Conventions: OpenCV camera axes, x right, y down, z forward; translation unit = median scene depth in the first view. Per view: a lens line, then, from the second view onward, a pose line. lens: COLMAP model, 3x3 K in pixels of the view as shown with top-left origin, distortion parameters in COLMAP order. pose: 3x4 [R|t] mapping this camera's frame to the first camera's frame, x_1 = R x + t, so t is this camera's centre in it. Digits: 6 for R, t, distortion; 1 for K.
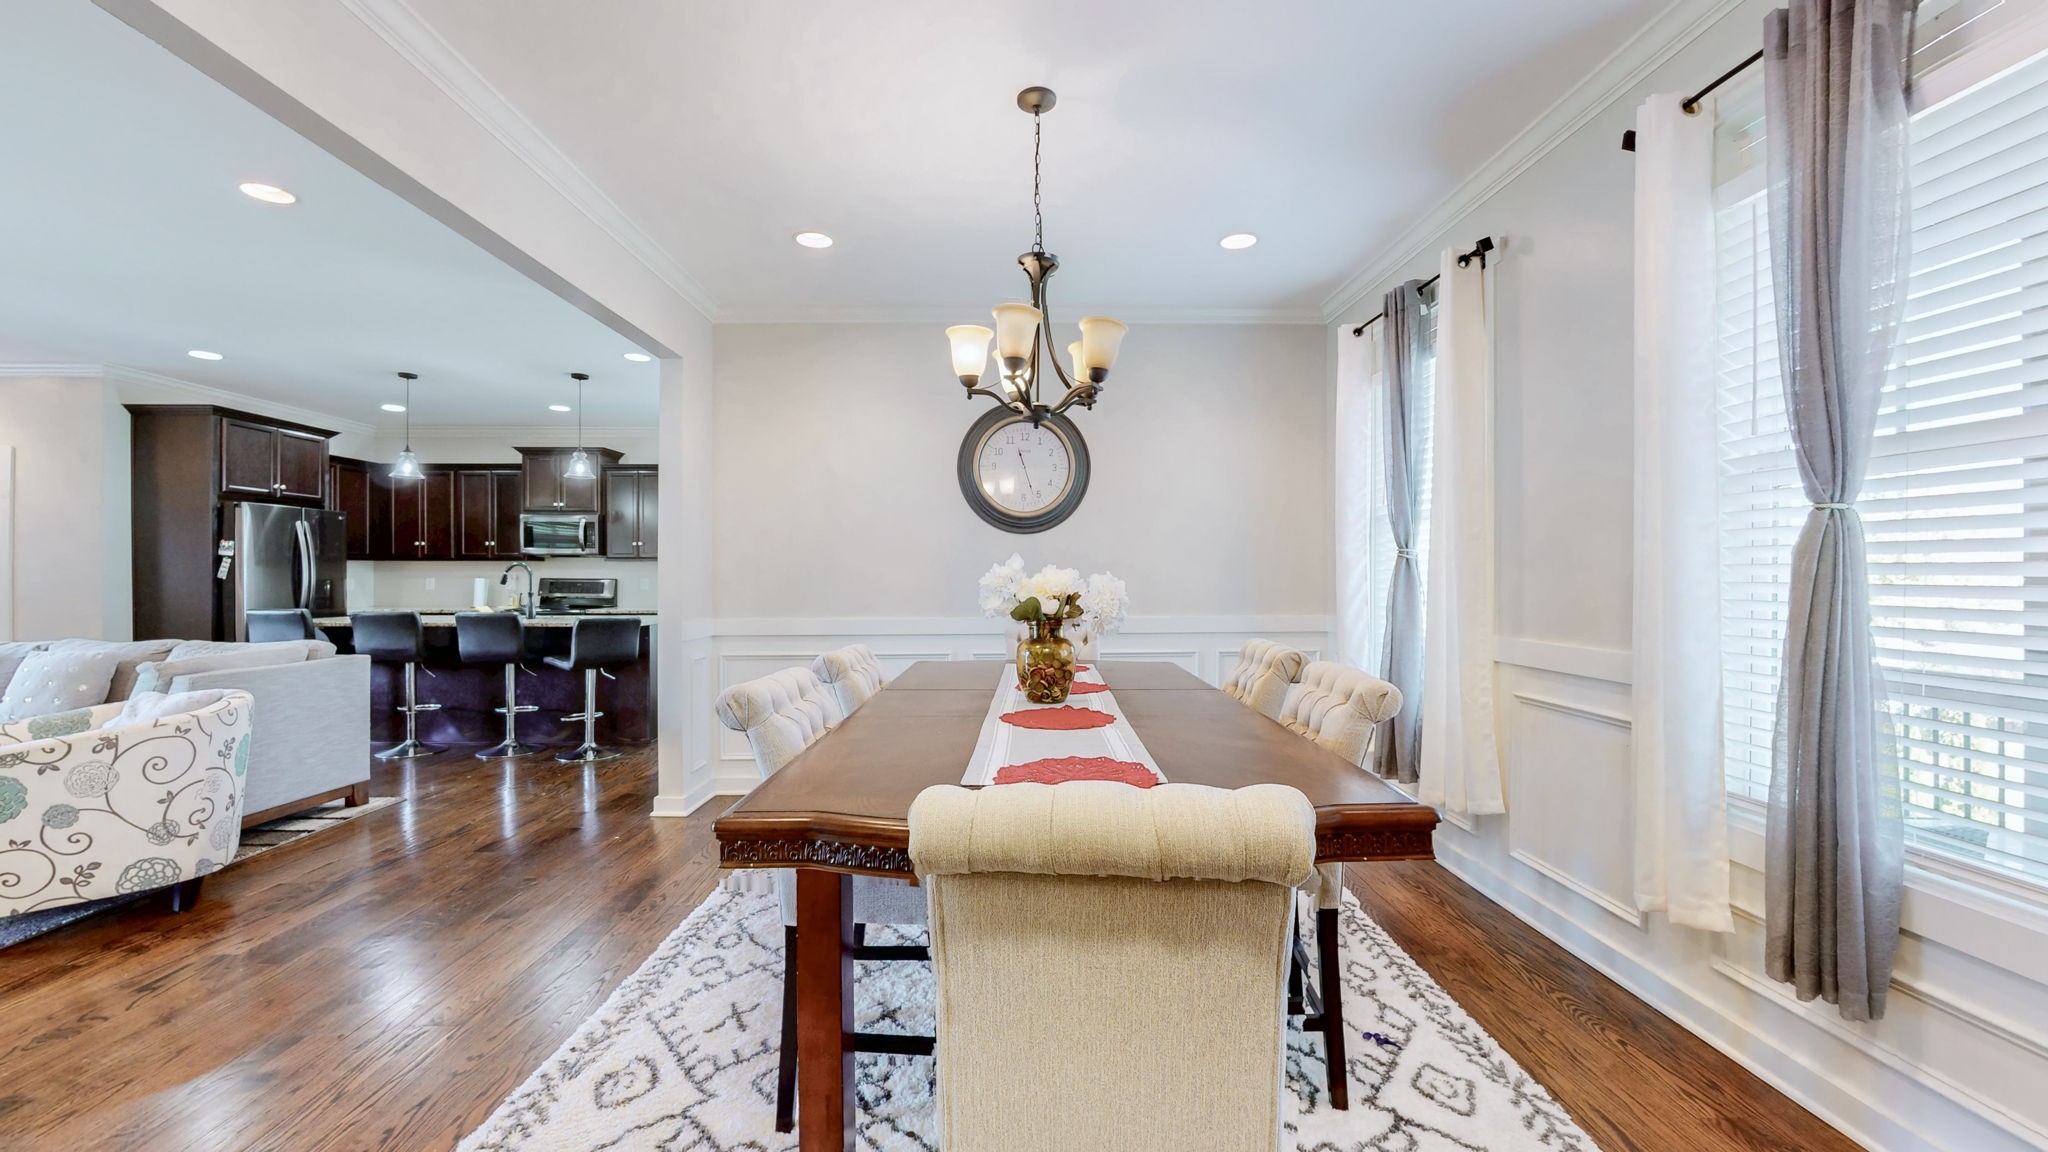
lens RADIAL K [[784.3, 0, 1024.0], [0, 784.3, 576.0], [0, 0, 1]] dist [-0.002920, -0.000606]
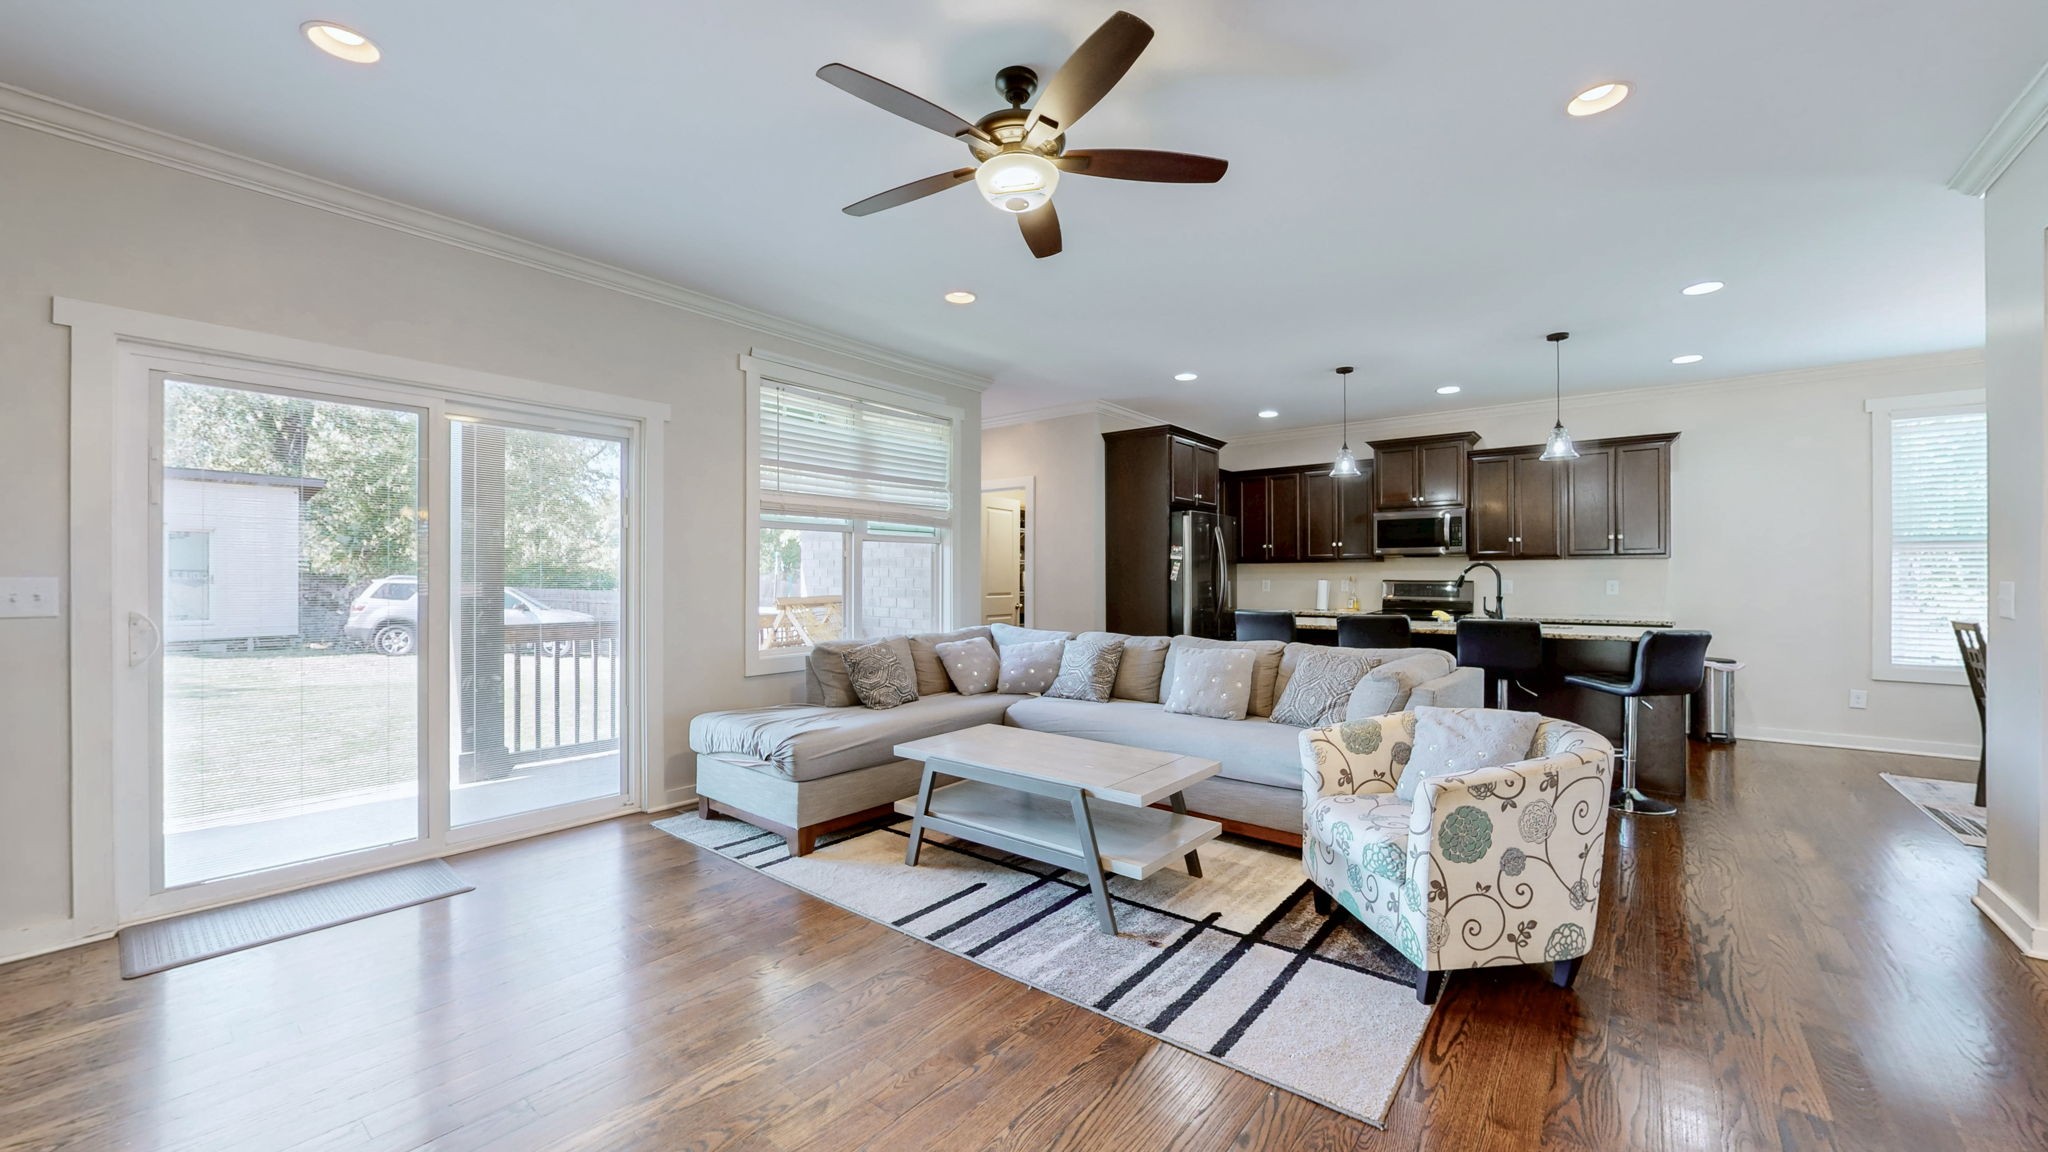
lens RADIAL K [[782.3, 0, 1024.0], [0, 782.3, 576.0], [0, 0, 1]] dist [-0.000267, -0.000079]
pose [[0.772776, -0.004535, -0.634662, -0.483255], [0.002722, 0.999989, -0.003830, 0.000372], [0.634672, 0.001232, 0.772780, 0.003898]]
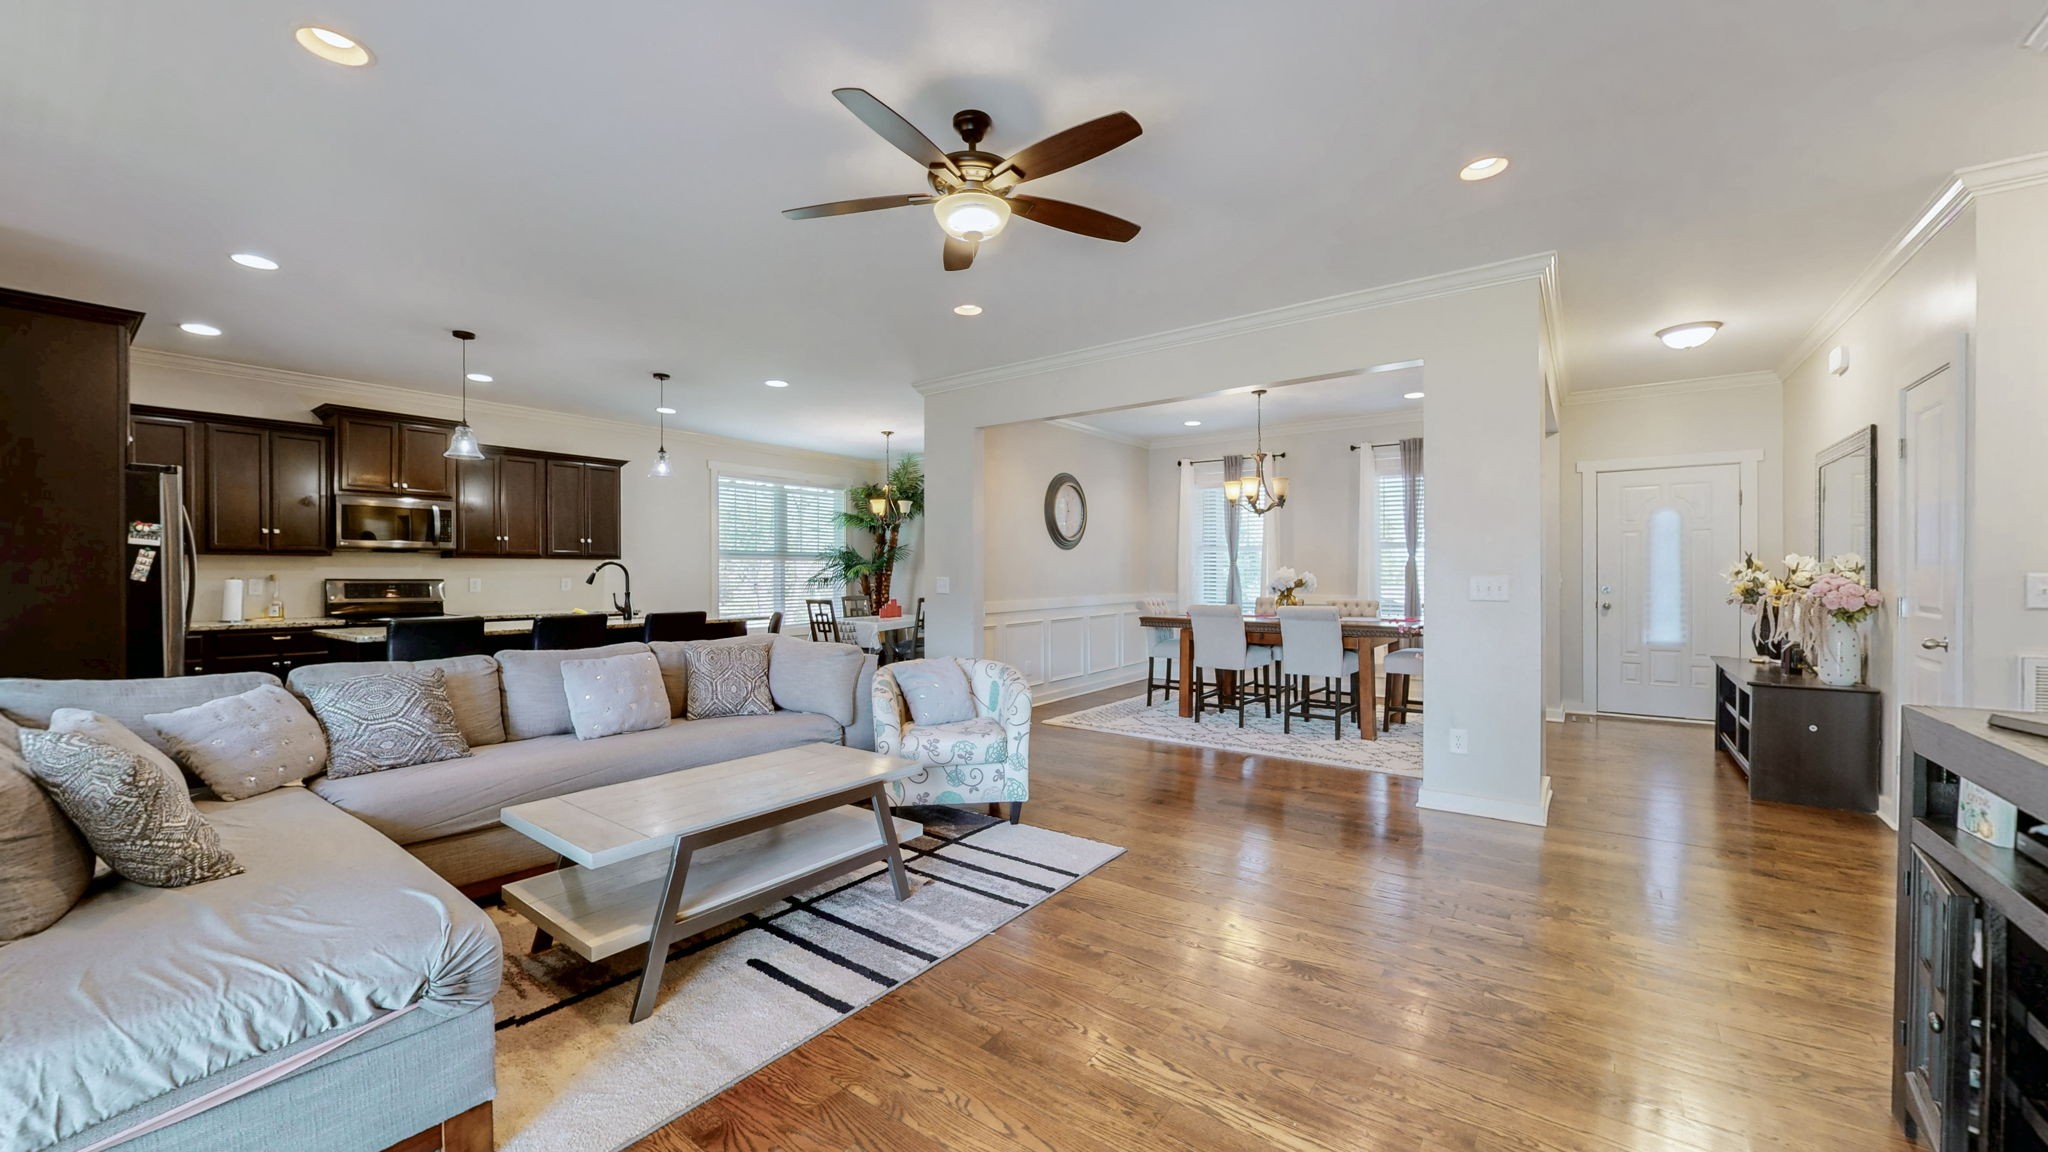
lens RADIAL K [[782.3, 0, 1024.0], [0, 782.3, 576.0], [0, 0, 1]] dist [-0.000267, -0.000079]
pose [[0.599849, -0.006390, 0.800088, -1.102685], [0.002788, 0.999979, 0.005896, -0.003015], [-0.800109, -0.001306, 0.599854, 0.025992]]
